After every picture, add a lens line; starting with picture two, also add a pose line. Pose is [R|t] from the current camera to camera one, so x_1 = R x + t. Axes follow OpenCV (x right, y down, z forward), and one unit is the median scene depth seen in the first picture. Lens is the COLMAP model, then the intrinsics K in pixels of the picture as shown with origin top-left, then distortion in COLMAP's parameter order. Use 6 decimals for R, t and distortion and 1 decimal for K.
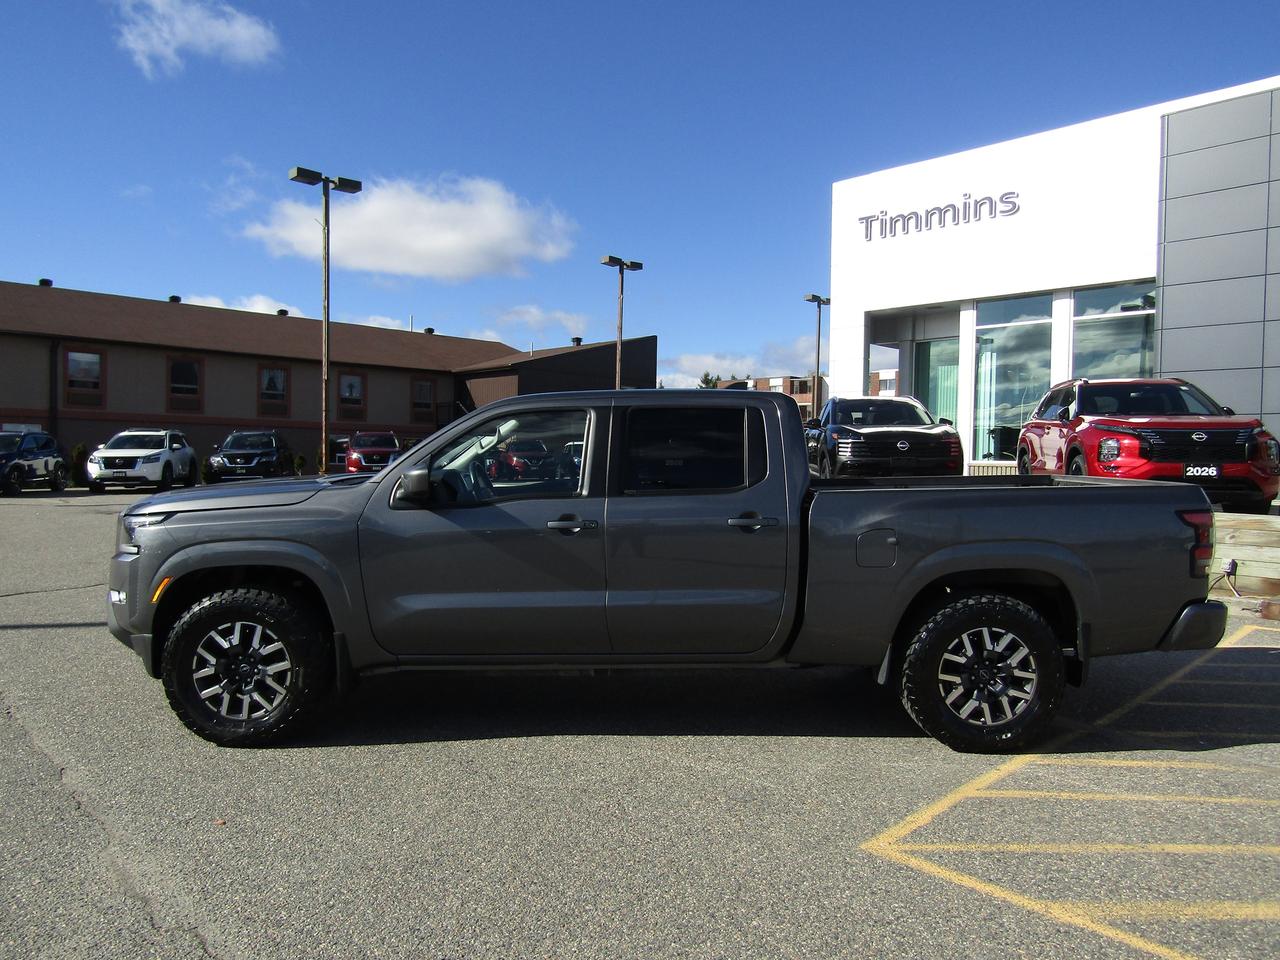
lens RADIAL K [[907.5, 0, 629.8], [0, 907.5, 482.6], [0, 0, 1]] dist [-0.003583, -0.011520]
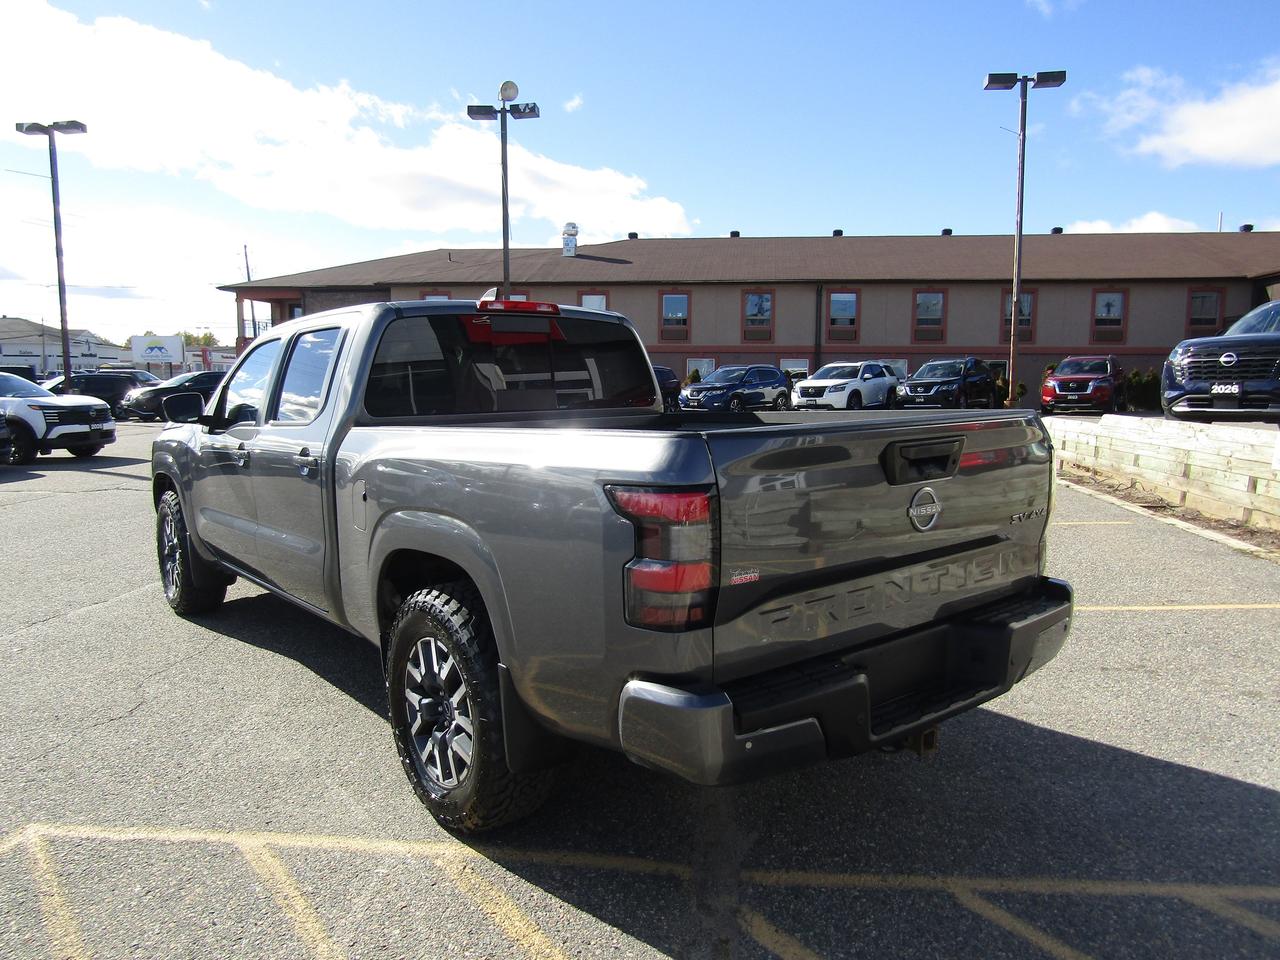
lens RADIAL K [[907.5, 0, 631.5], [0, 907.5, 483.6], [0, 0, 1]] dist [-0.003583, -0.011520]
pose [[0.635852, 0.073702, -0.768284, 0.149538], [-0.012619, 0.996290, 0.085131, -0.001625], [0.771708, -0.044436, 0.634423, 0.105895]]
